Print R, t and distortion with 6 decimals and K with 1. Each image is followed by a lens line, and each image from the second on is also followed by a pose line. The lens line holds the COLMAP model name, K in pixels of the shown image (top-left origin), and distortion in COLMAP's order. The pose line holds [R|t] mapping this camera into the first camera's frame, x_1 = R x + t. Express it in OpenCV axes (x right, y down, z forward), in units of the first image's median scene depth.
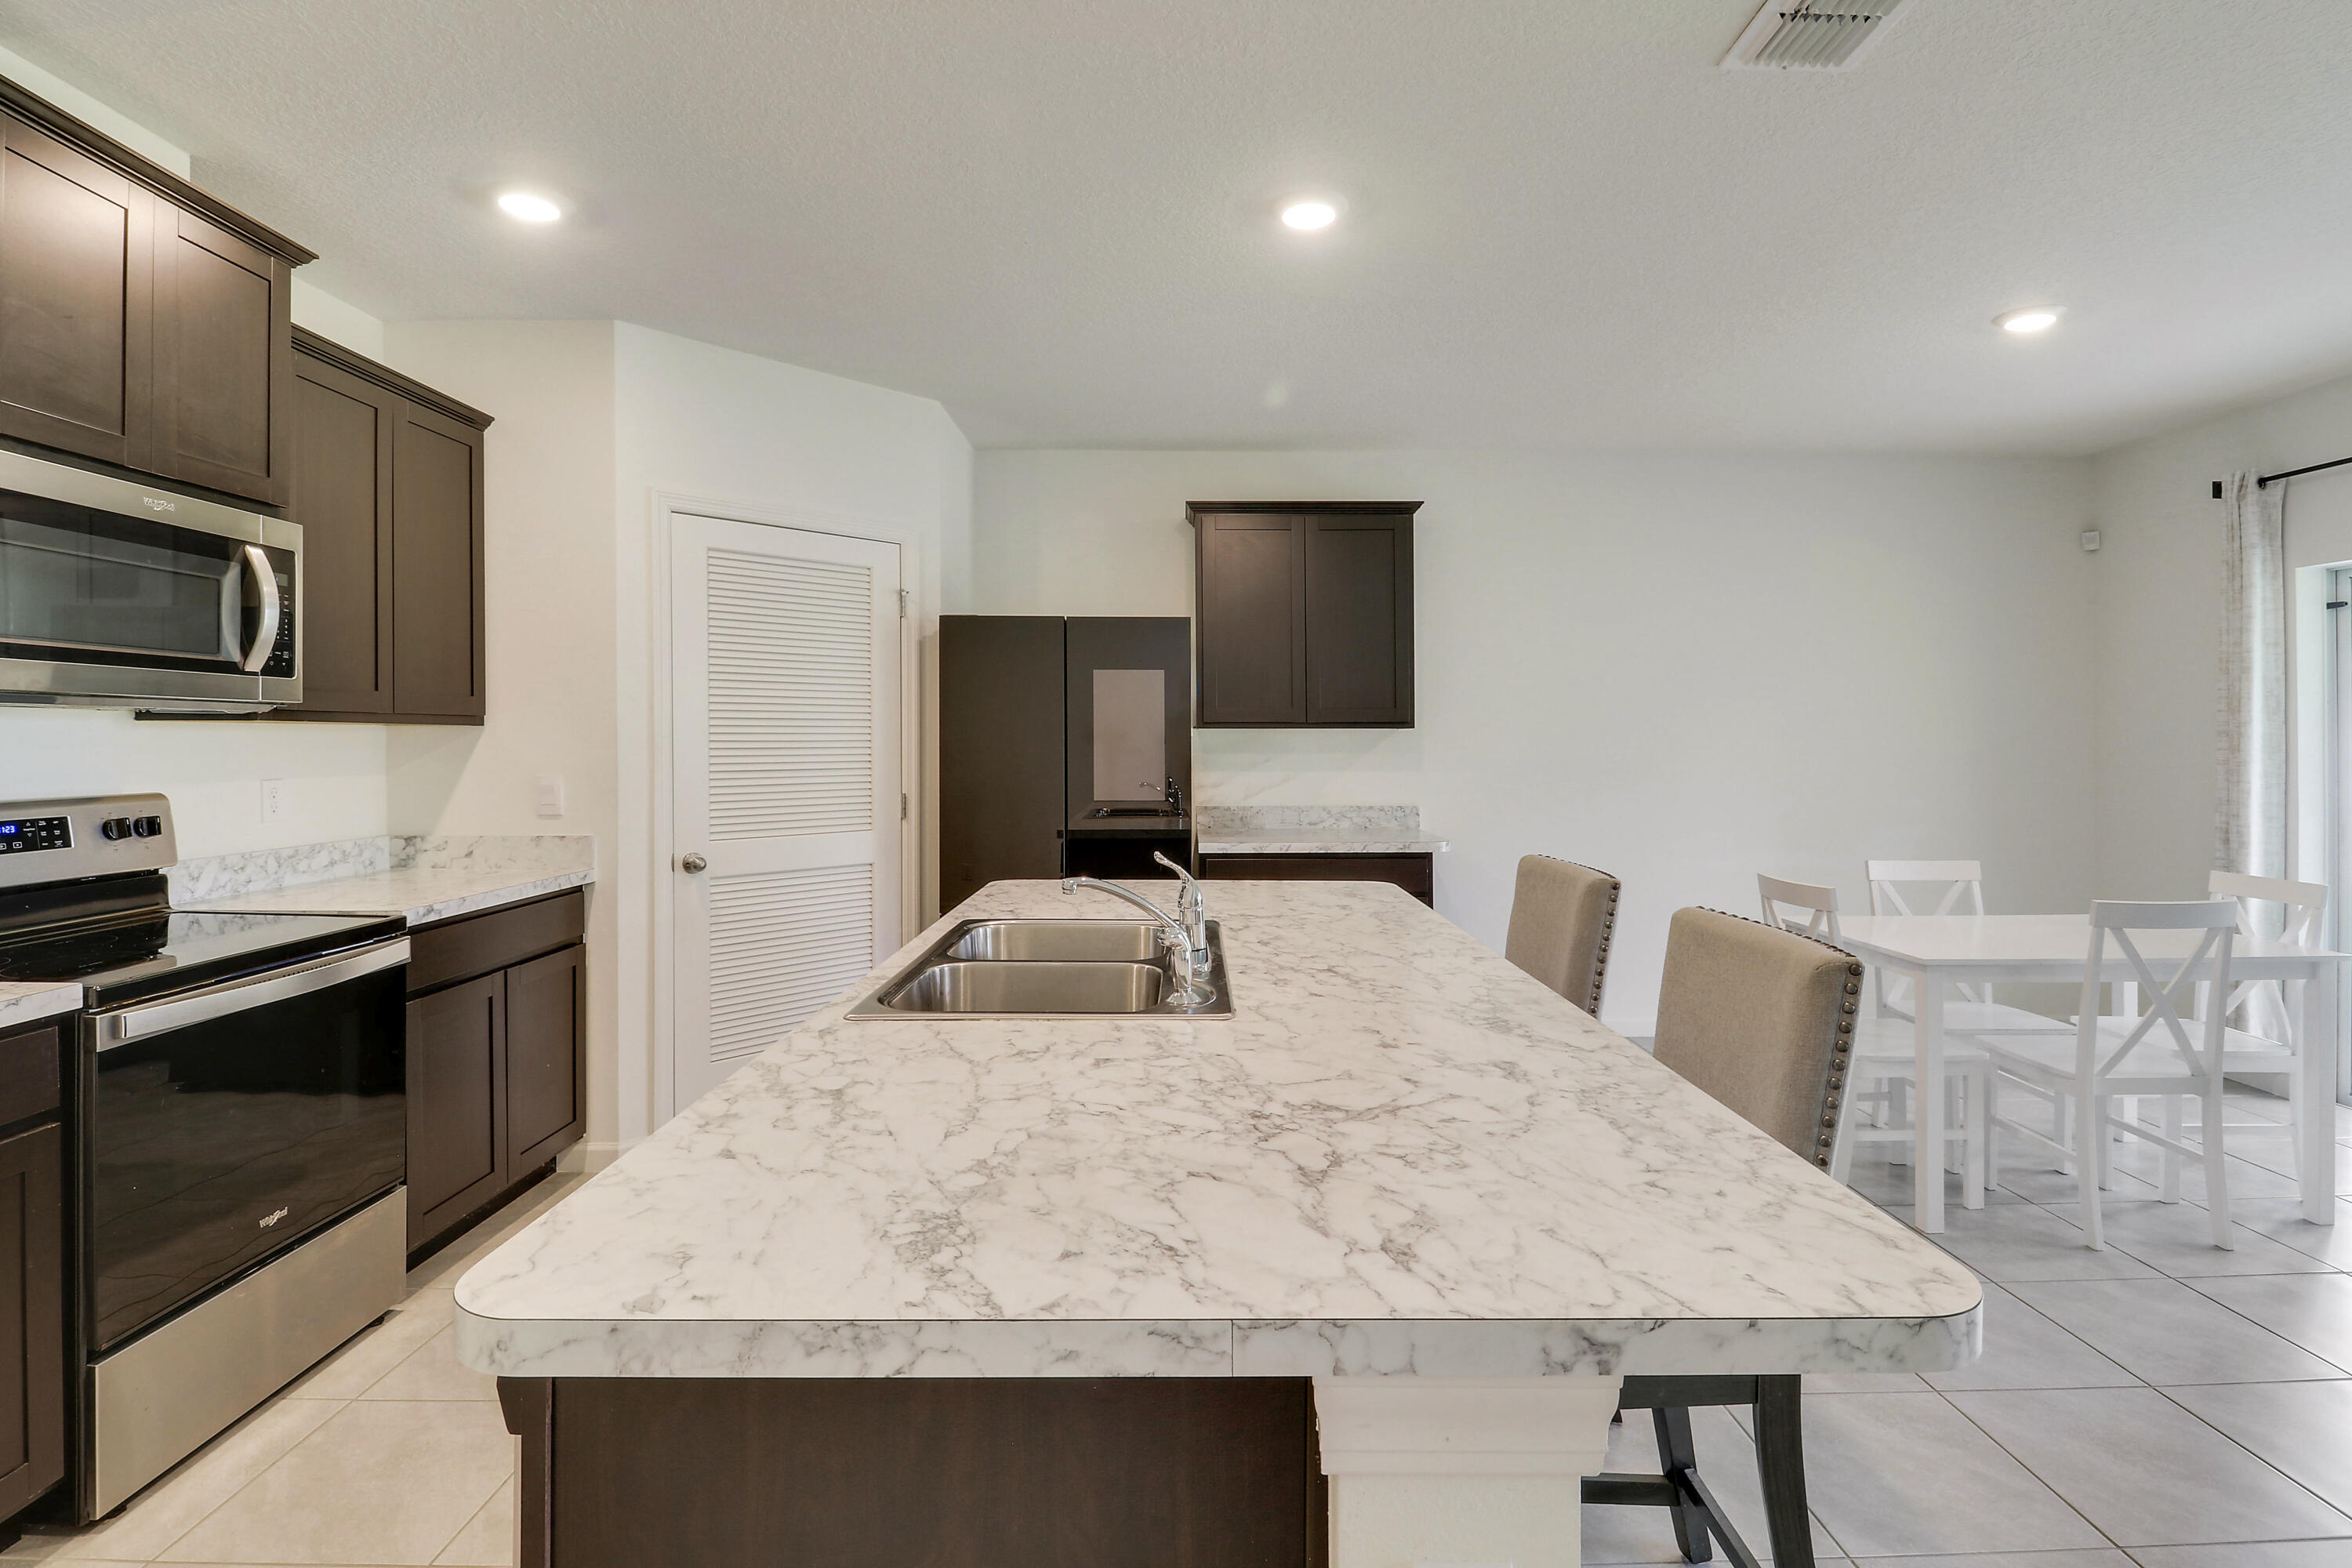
lens RADIAL K [[1112.4, 0, 1196.0], [0, 1112.4, 734.5], [0, 0, 1]] dist [-0.002239, -0.011319]
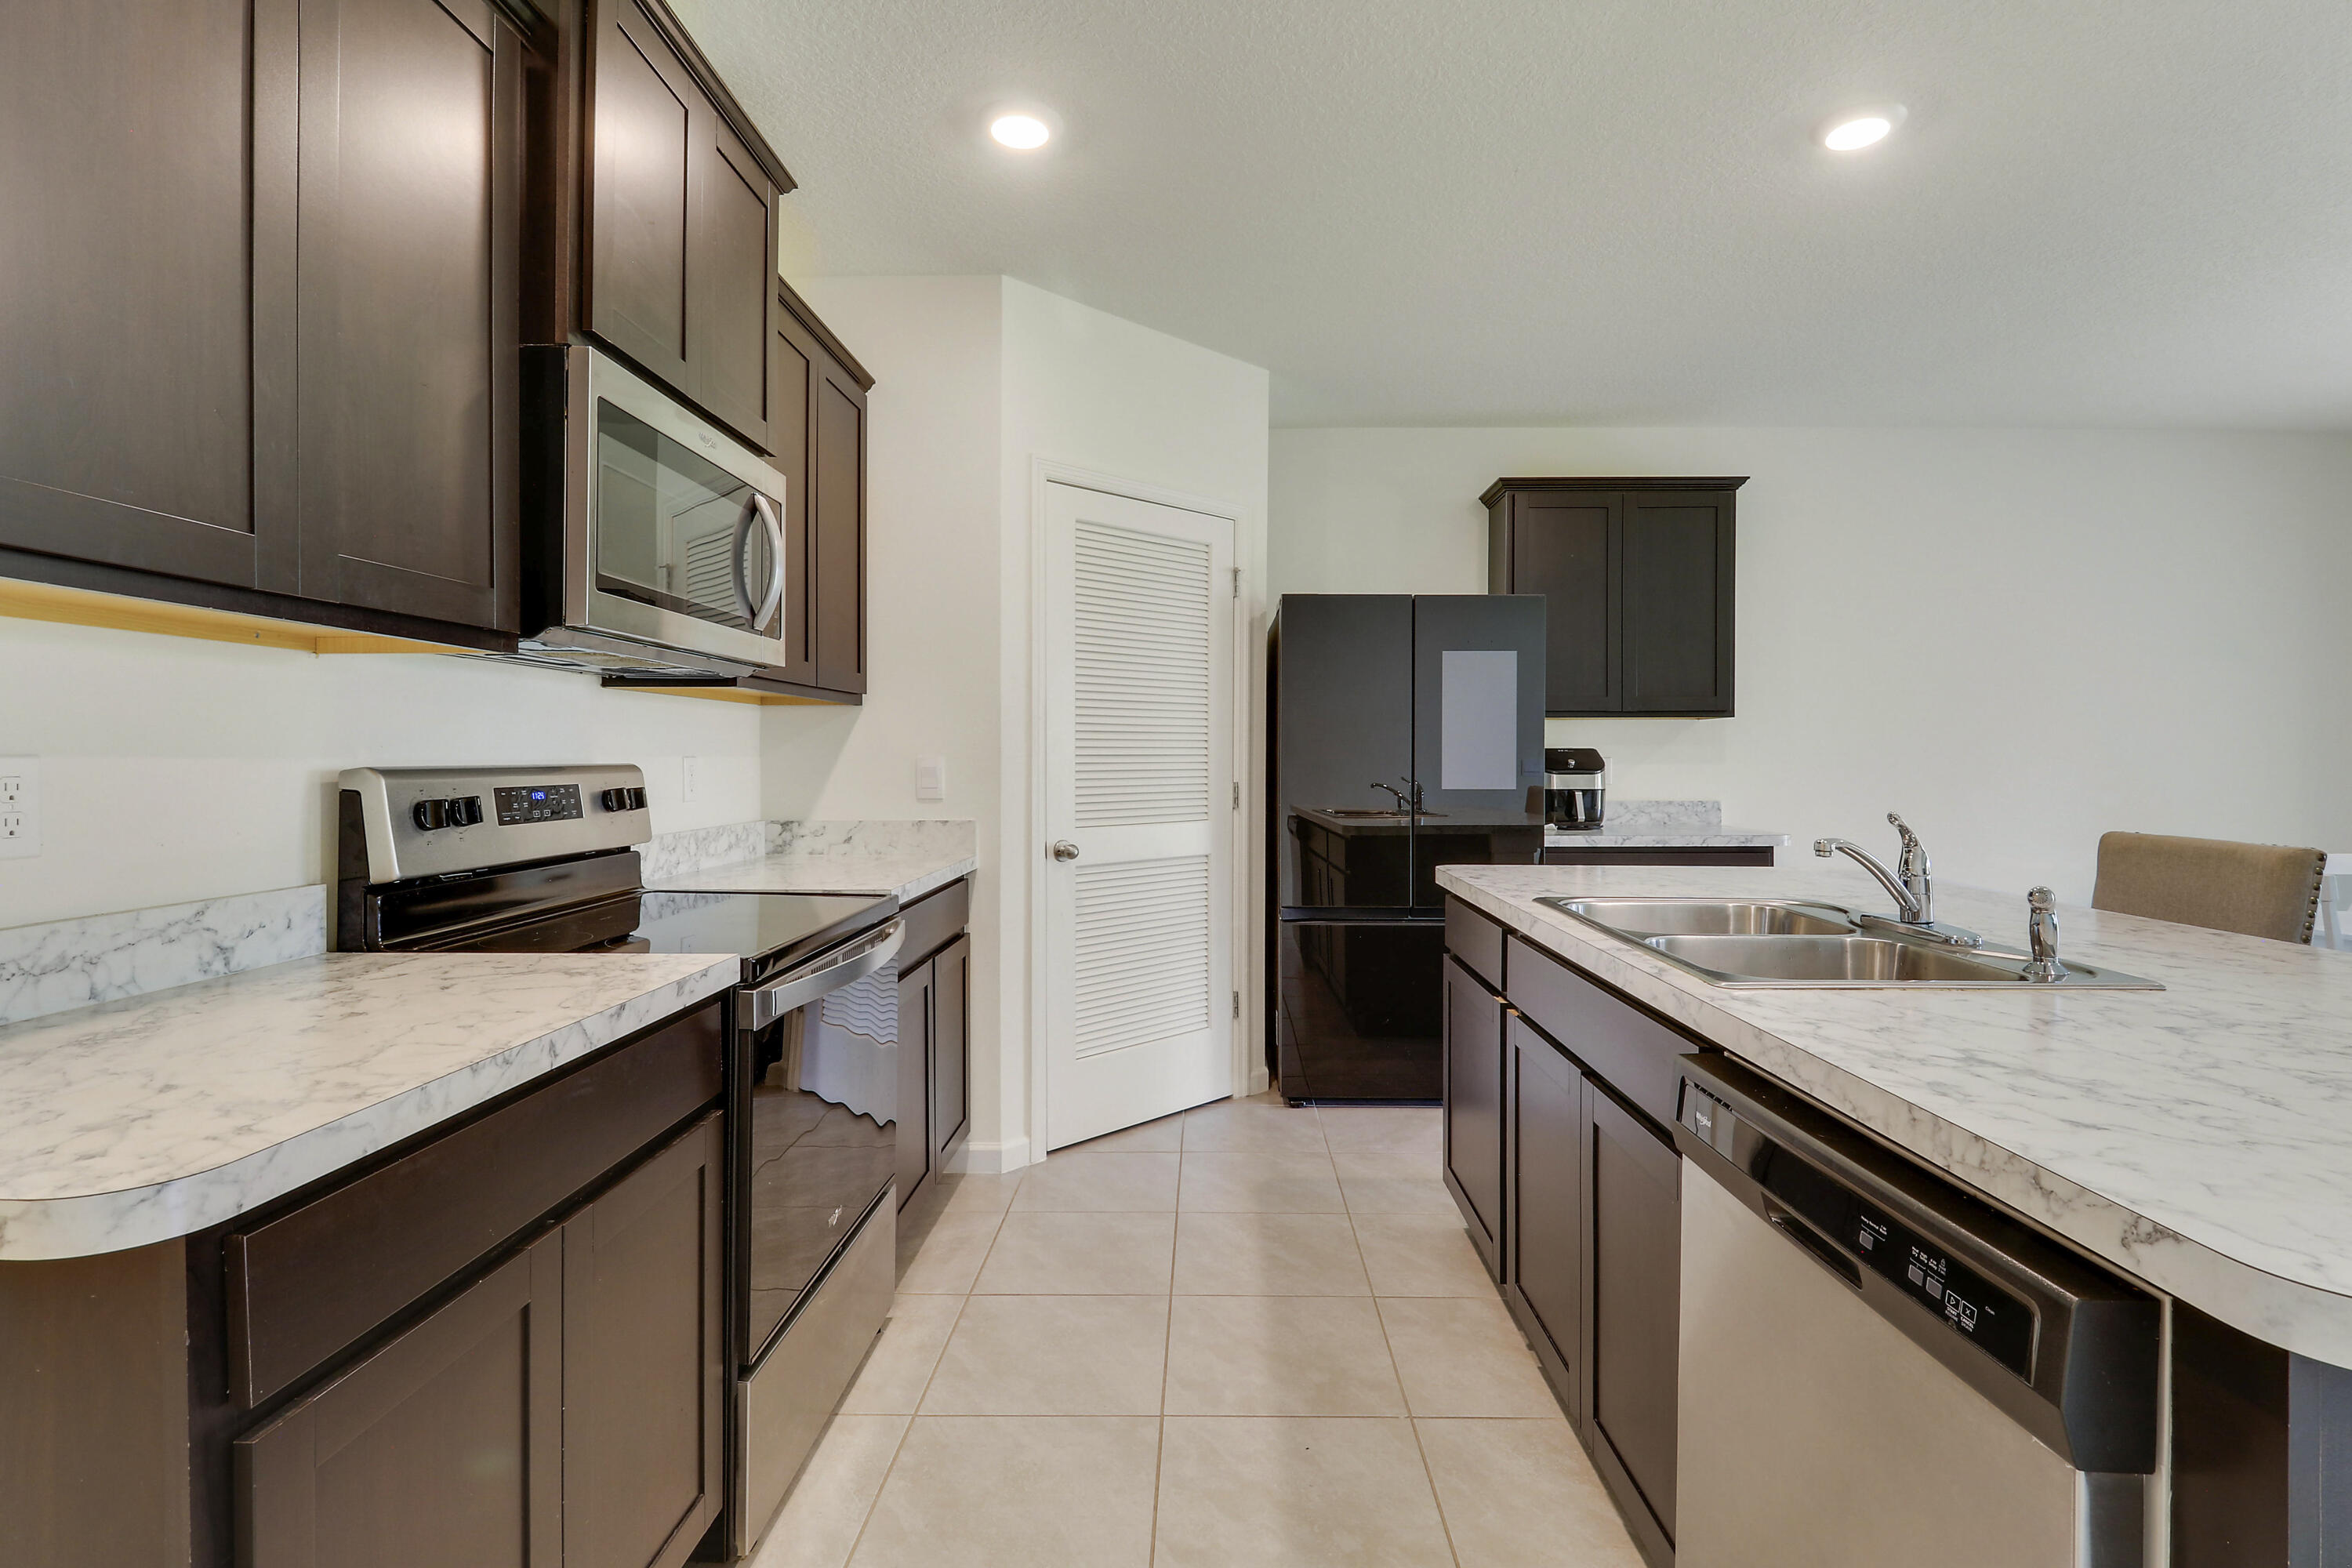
lens RADIAL K [[1114.6, 0, 1197.8], [0, 1114.6, 764.0], [0, 0, 1]] dist [-0.011306, -0.001537]
pose [[0.999484, -0.001056, -0.032108, -0.362733], [0.001409, 0.999939, 0.010972, 0.036523], [0.032094, -0.011011, 0.999424, 0.061156]]
